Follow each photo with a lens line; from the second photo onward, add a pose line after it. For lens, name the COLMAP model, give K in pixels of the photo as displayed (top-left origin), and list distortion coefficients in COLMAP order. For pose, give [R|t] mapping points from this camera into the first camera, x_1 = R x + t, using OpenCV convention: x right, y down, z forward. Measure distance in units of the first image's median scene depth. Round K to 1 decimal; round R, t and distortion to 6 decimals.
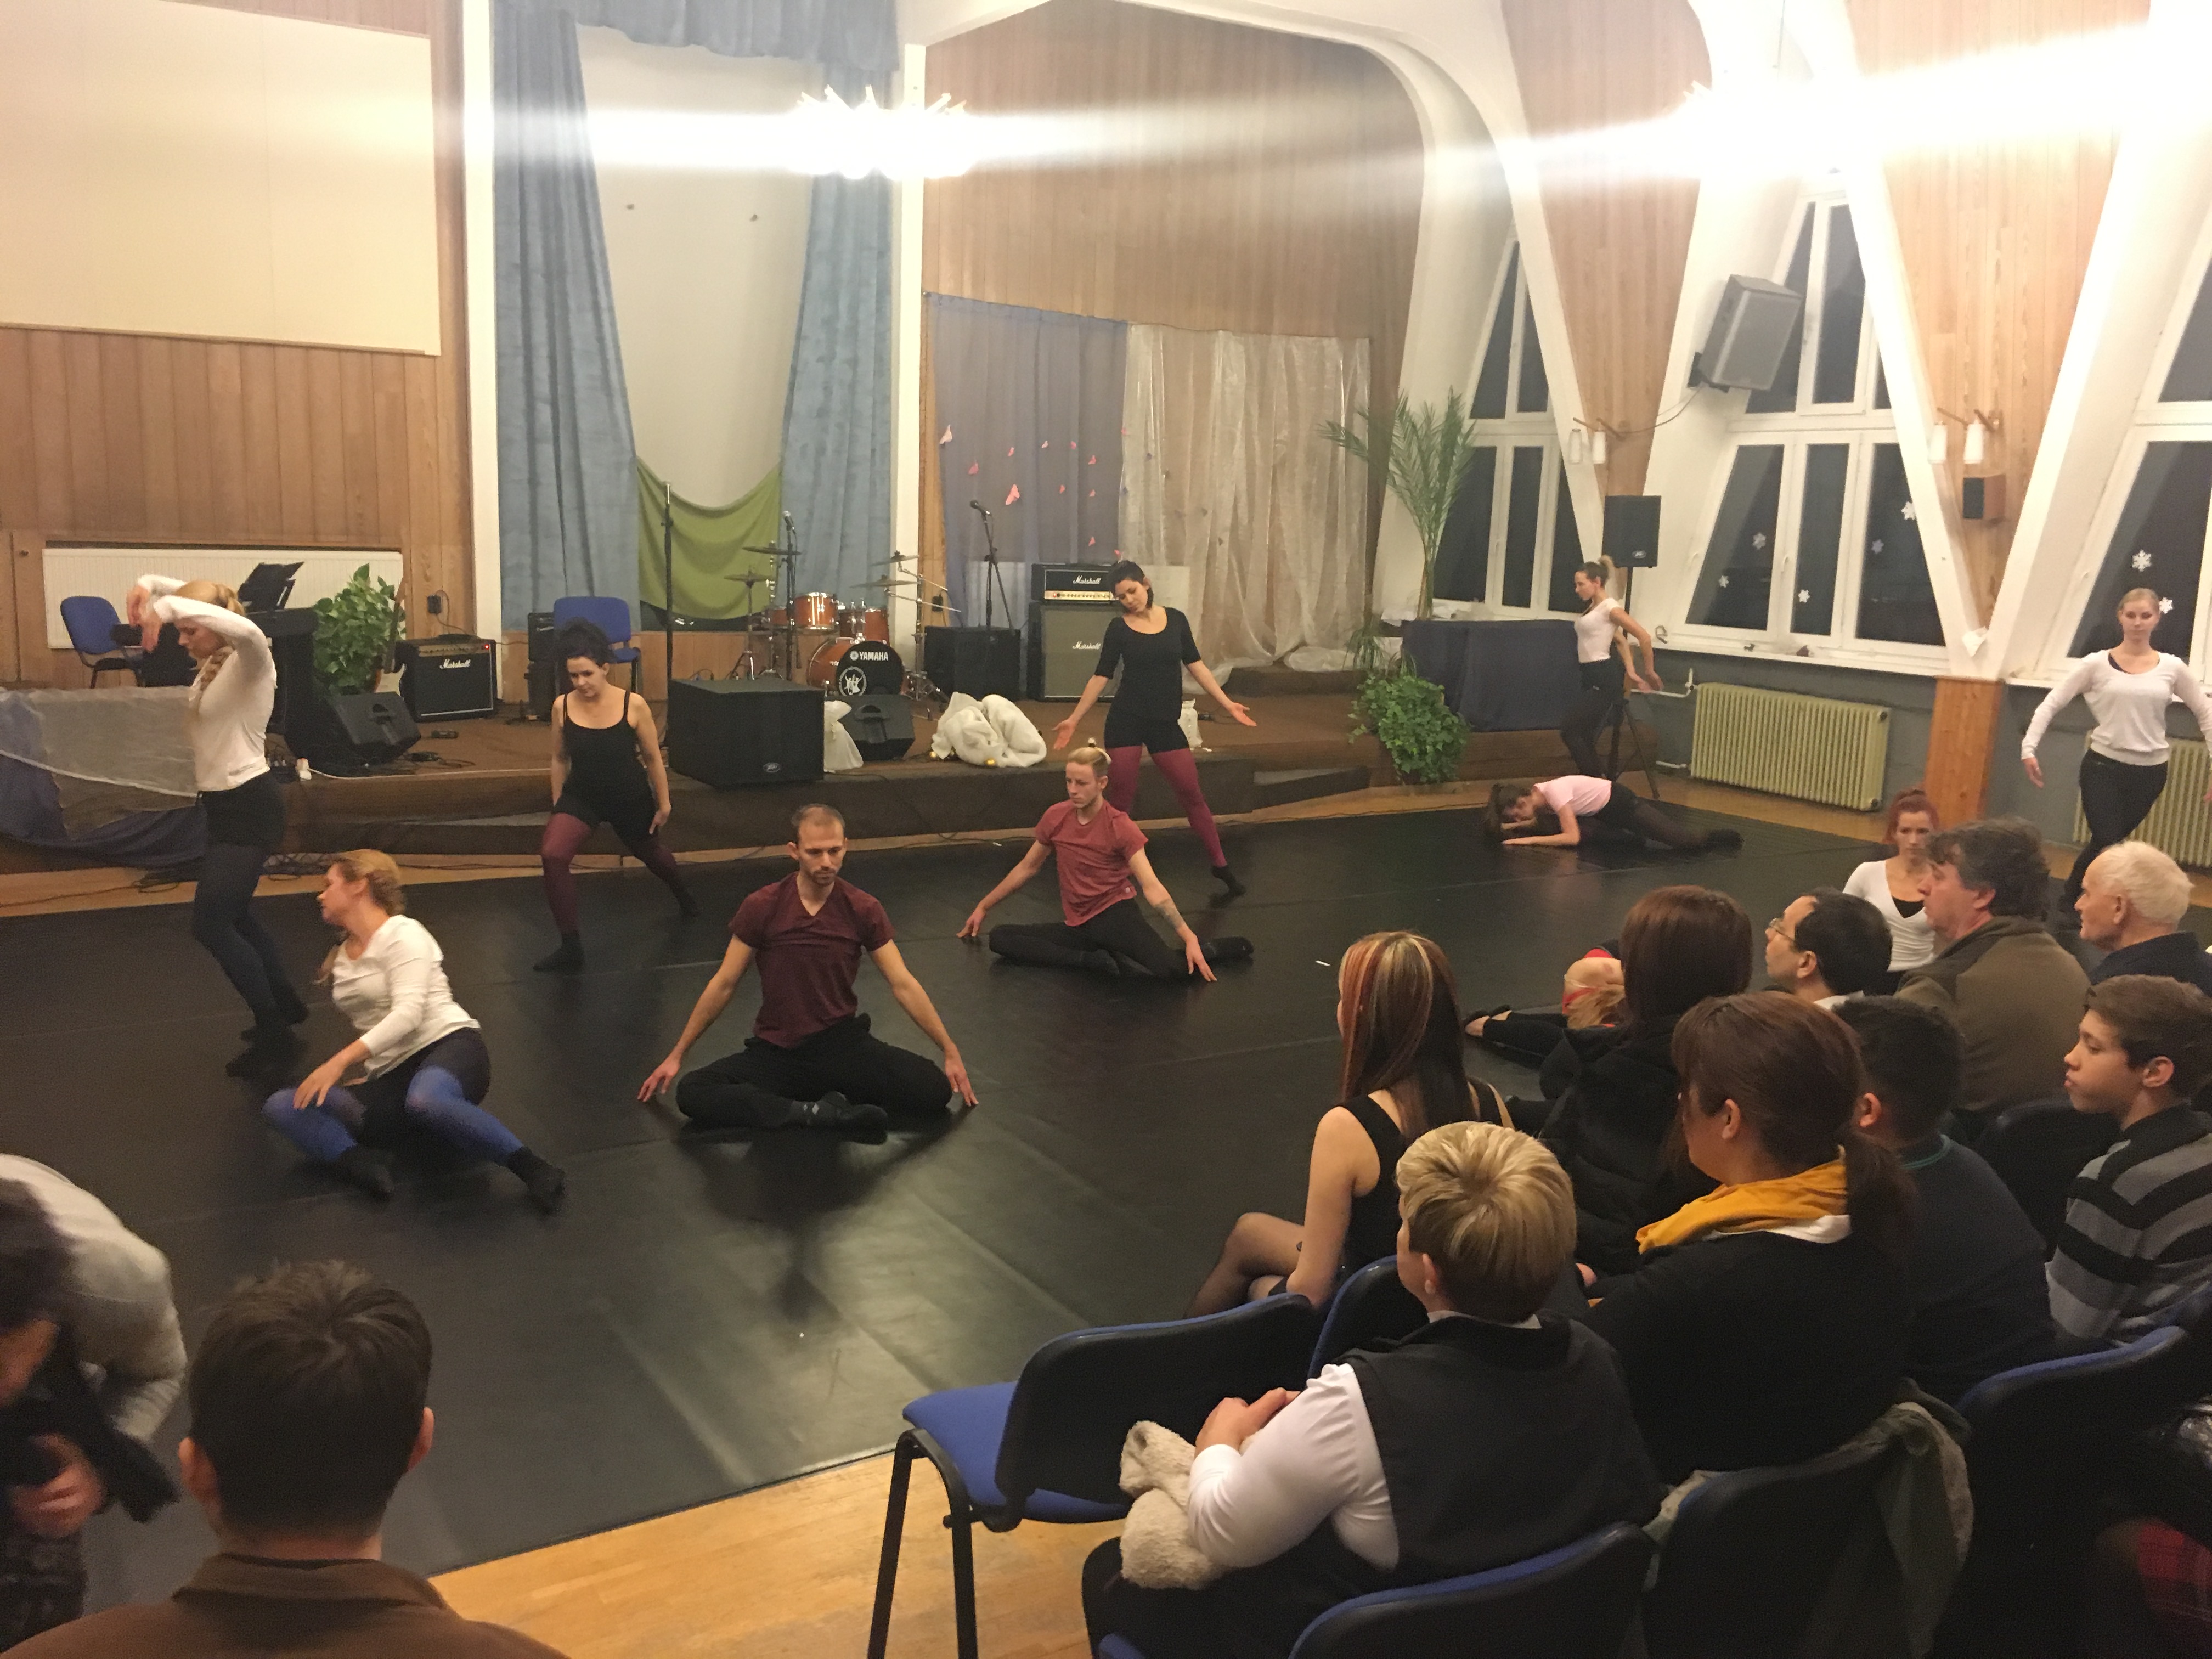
lens RADIAL K [[1870.1, 0, 1106.0], [0, 1870.1, 829.5], [0, 0, 1]] dist [0.070830, -0.103541]
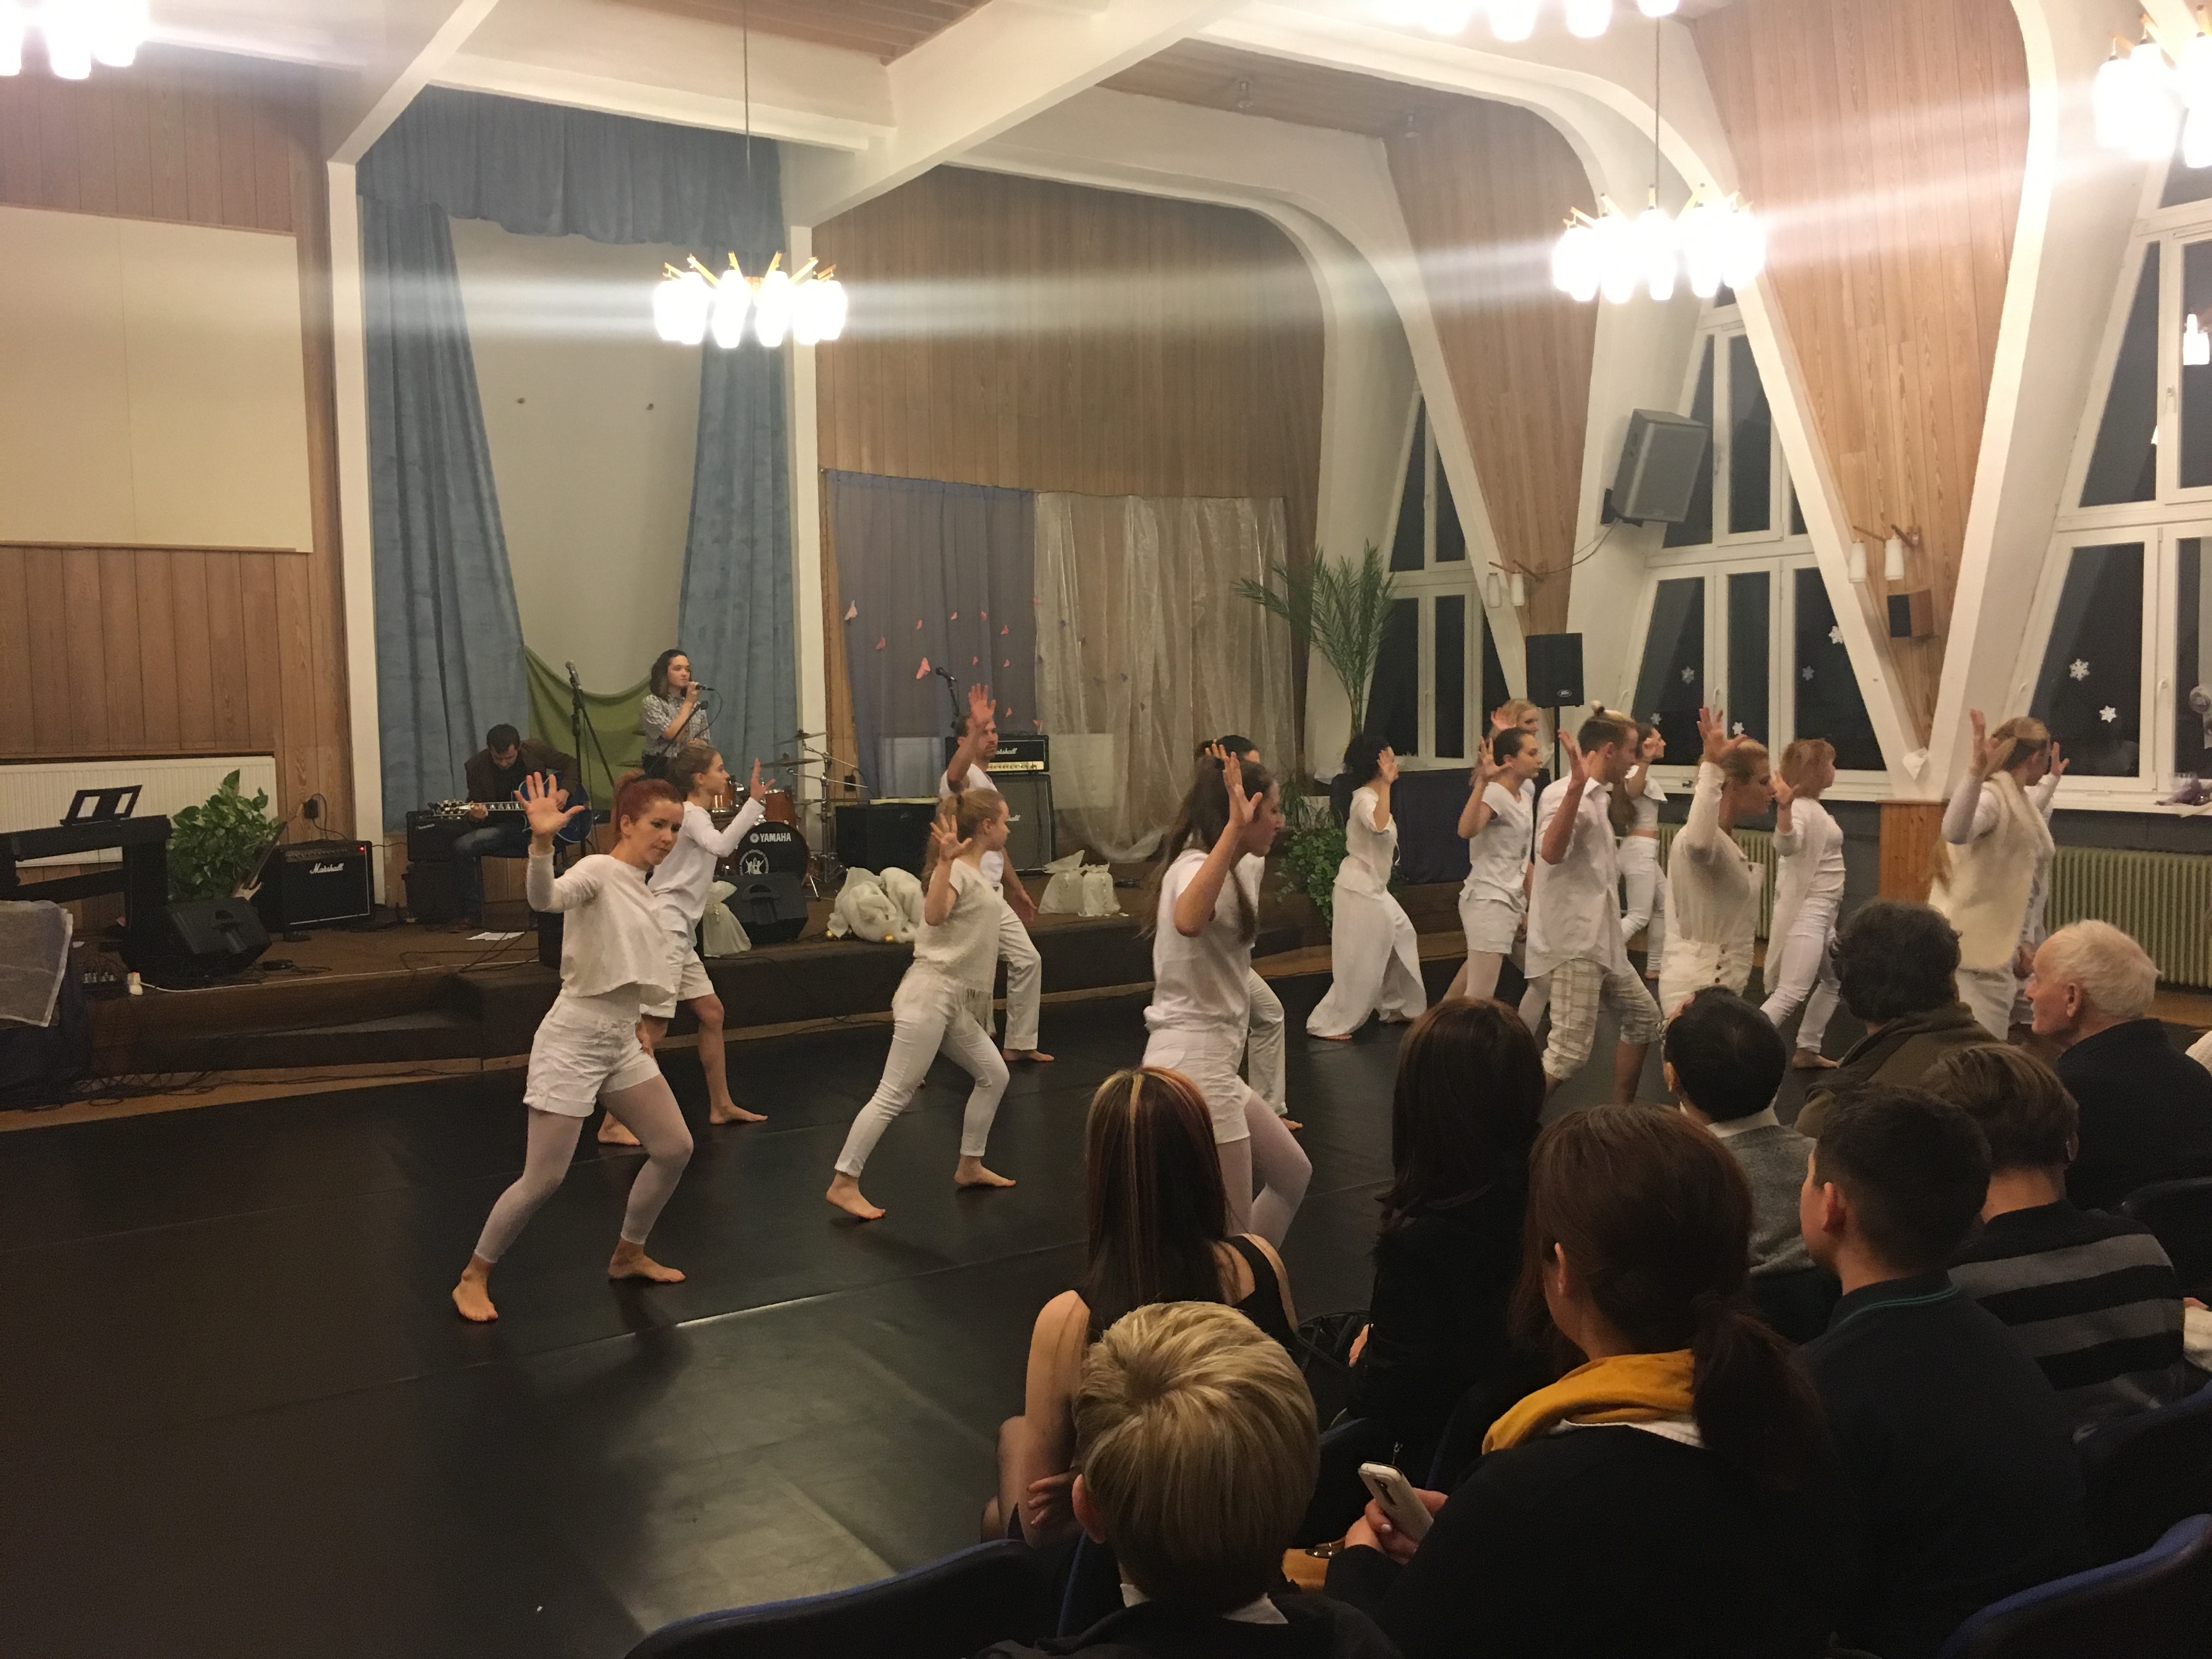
lens RADIAL K [[1870.1, 0, 1106.0], [0, 1870.1, 829.5], [0, 0, 1]] dist [0.070830, -0.103541]
pose [[0.998530, -0.052110, 0.014934, 0.029082], [0.053362, 0.993394, -0.101590, 0.009038], [-0.009542, 0.102238, 0.994714, 0.046971]]
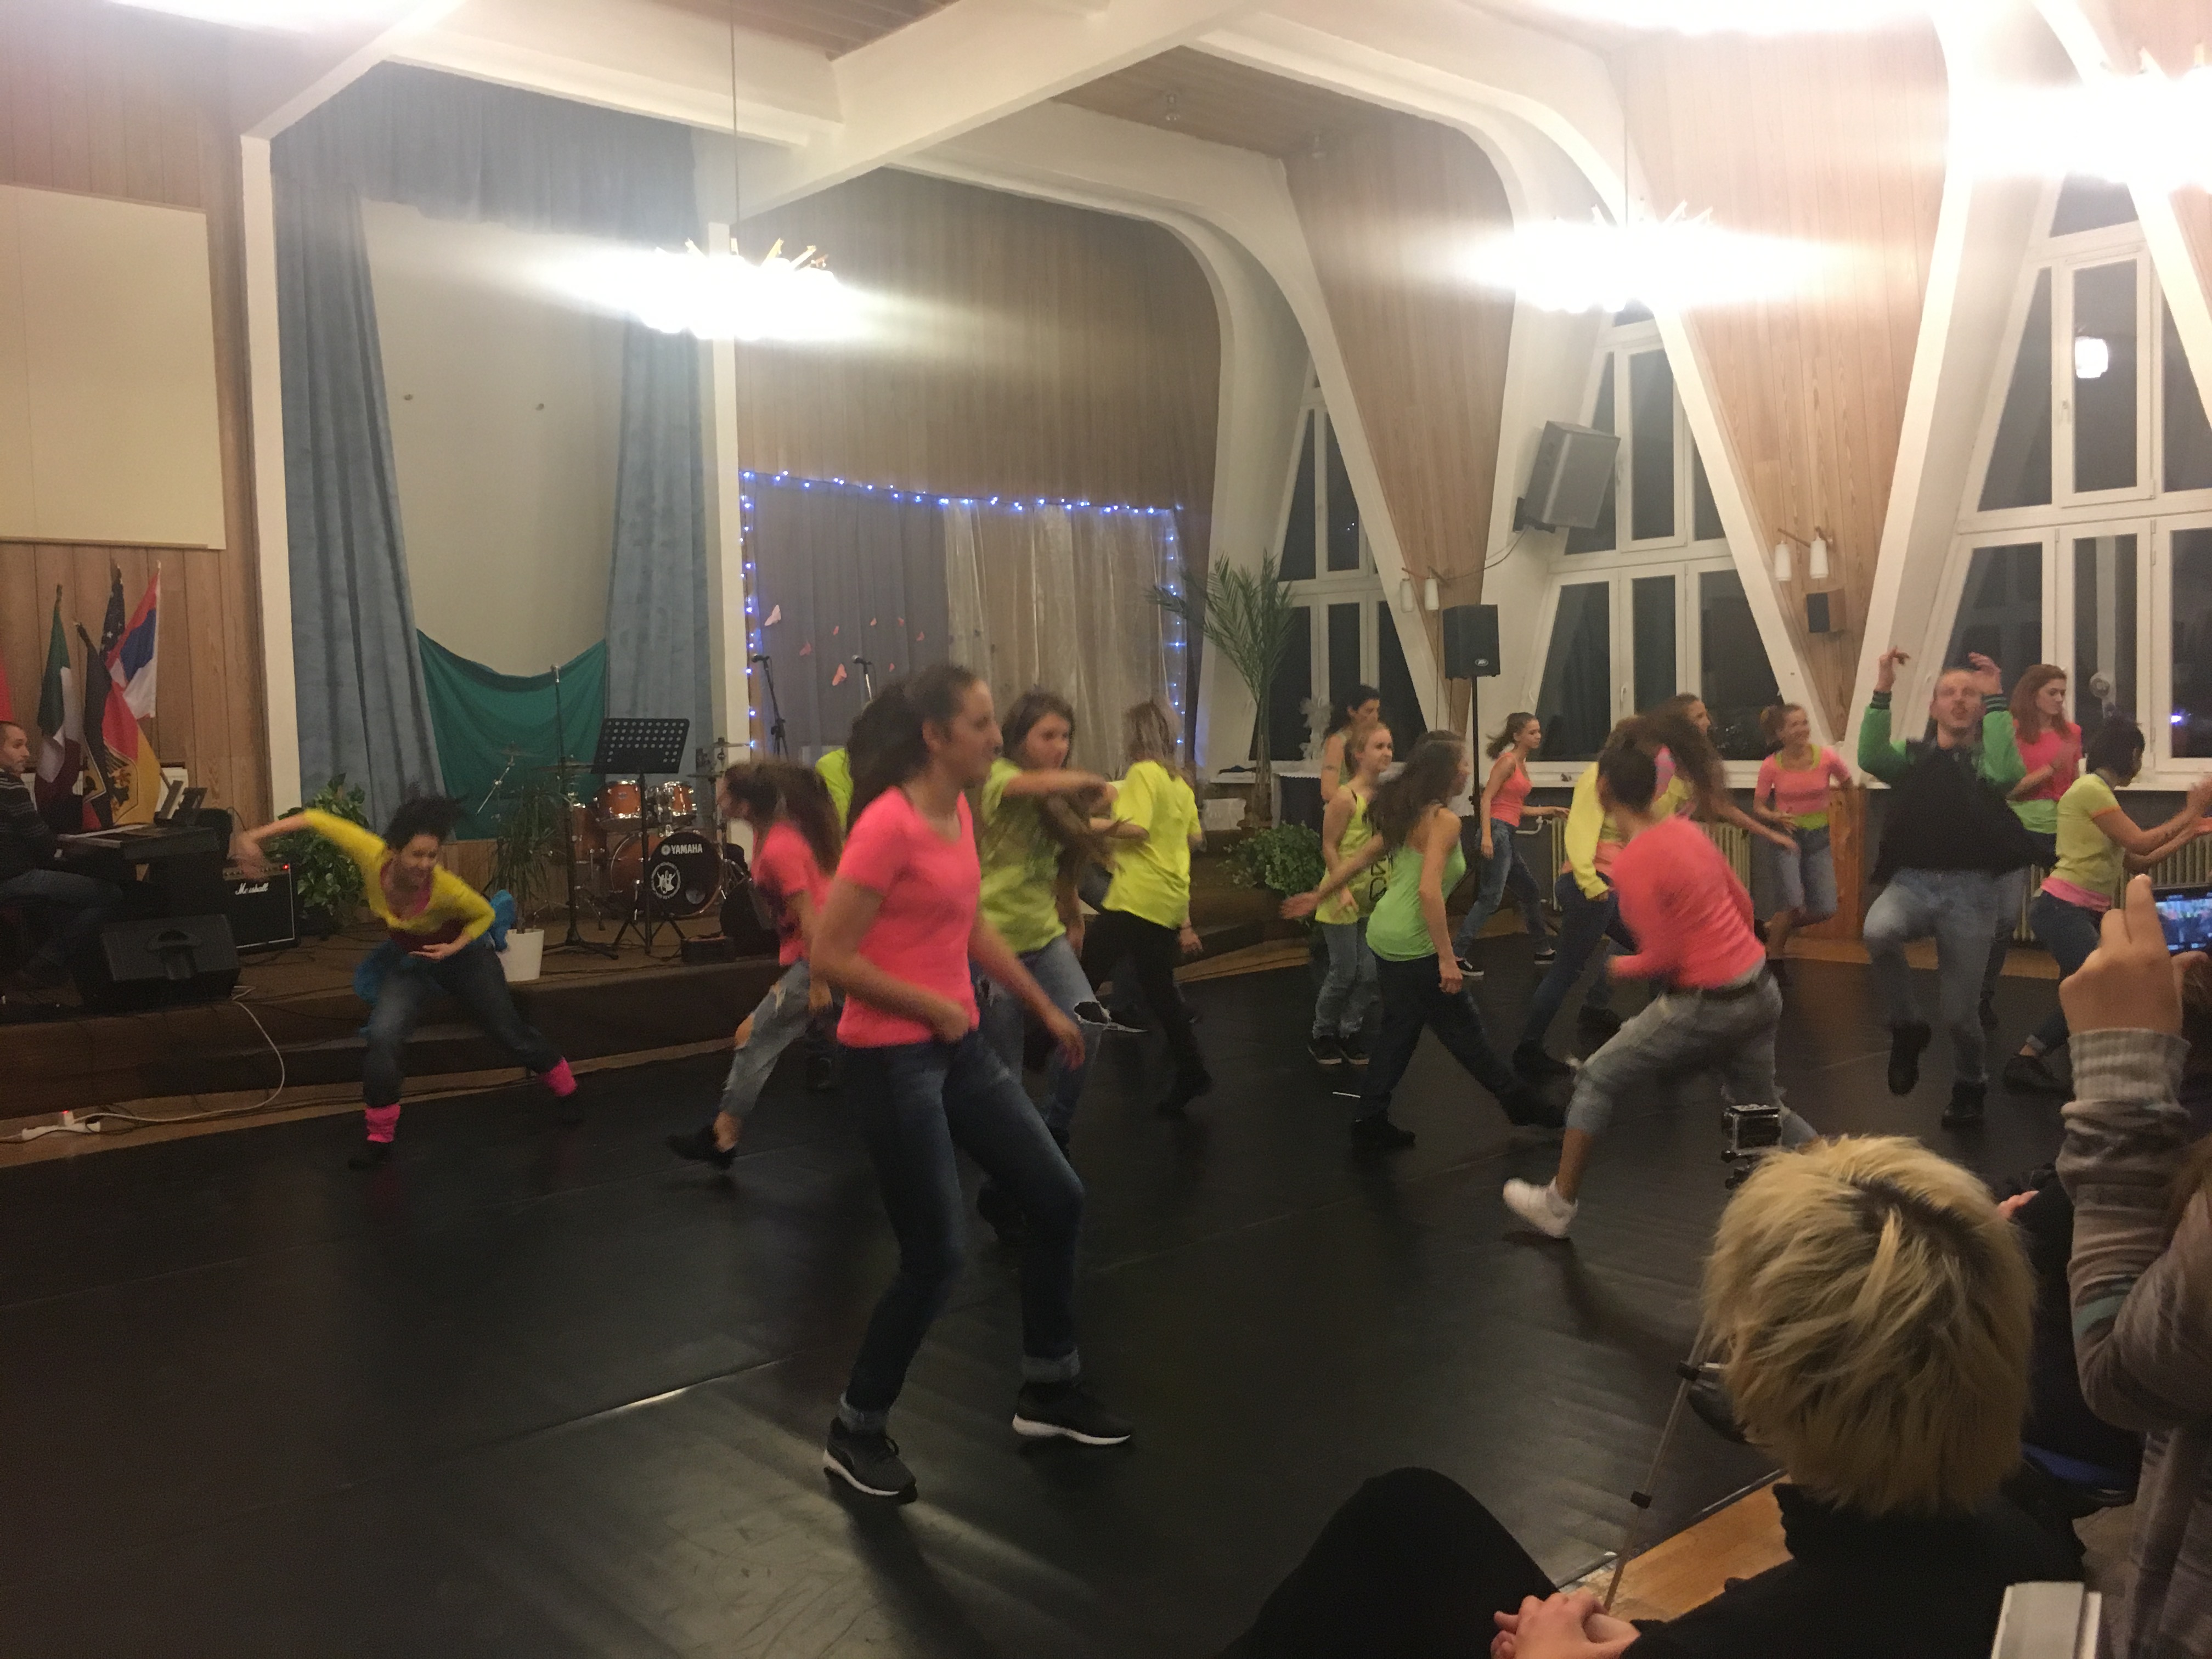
lens RADIAL K [[1870.1, 0, 1106.0], [0, 1870.1, 829.5], [0, 0, 1]] dist [0.070830, -0.103541]
pose [[0.982475, -0.071100, 0.172303, -0.098638], [0.090850, 0.989817, -0.109585, 0.017941], [-0.162757, 0.123318, 0.978929, 0.059504]]
